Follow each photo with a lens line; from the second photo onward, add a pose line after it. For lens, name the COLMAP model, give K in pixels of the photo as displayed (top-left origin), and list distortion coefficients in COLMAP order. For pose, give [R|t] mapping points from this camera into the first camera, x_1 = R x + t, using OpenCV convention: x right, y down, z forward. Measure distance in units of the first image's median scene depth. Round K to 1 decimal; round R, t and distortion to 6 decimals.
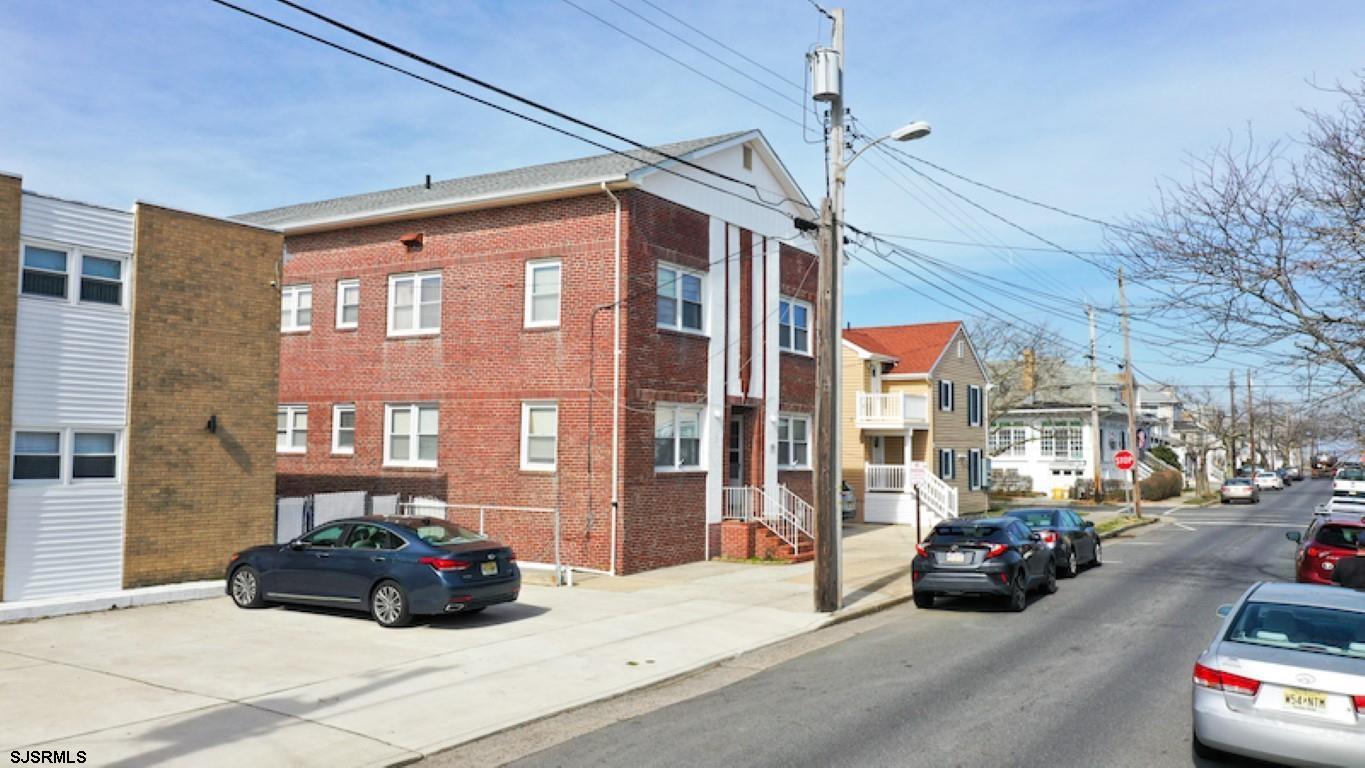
lens RADIAL K [[1094.4, 0, 682.5], [0, 1094.4, 384.0], [0, 0, 1]] dist [0.001114, 0.002596]
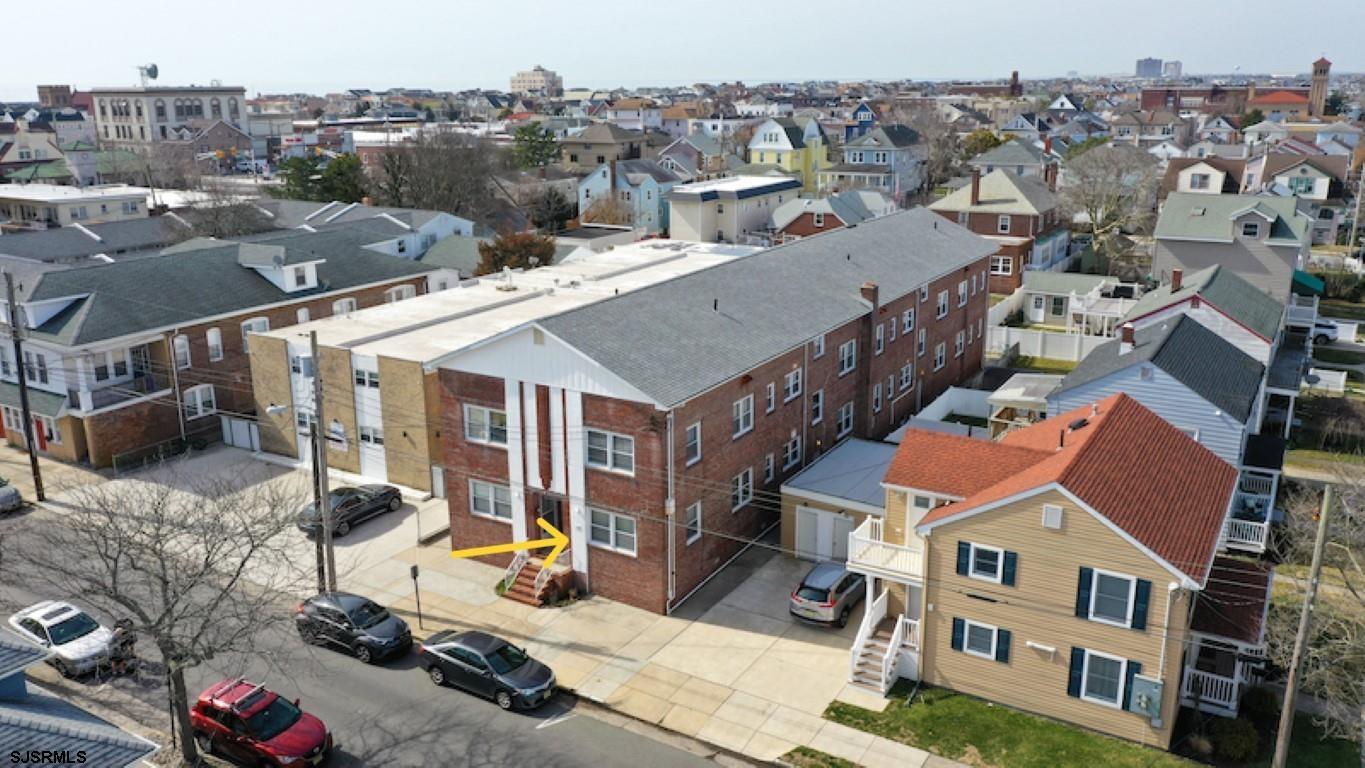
lens RADIAL K [[1094.4, 0, 682.5], [0, 1094.4, 384.0], [0, 0, 1]] dist [0.001114, 0.002596]
pose [[0.001974, 0.262009, -0.965063, 2.027706], [0.064882, 0.962998, 0.261581, -0.703738], [0.997891, -0.063131, -0.015098, 1.647454]]
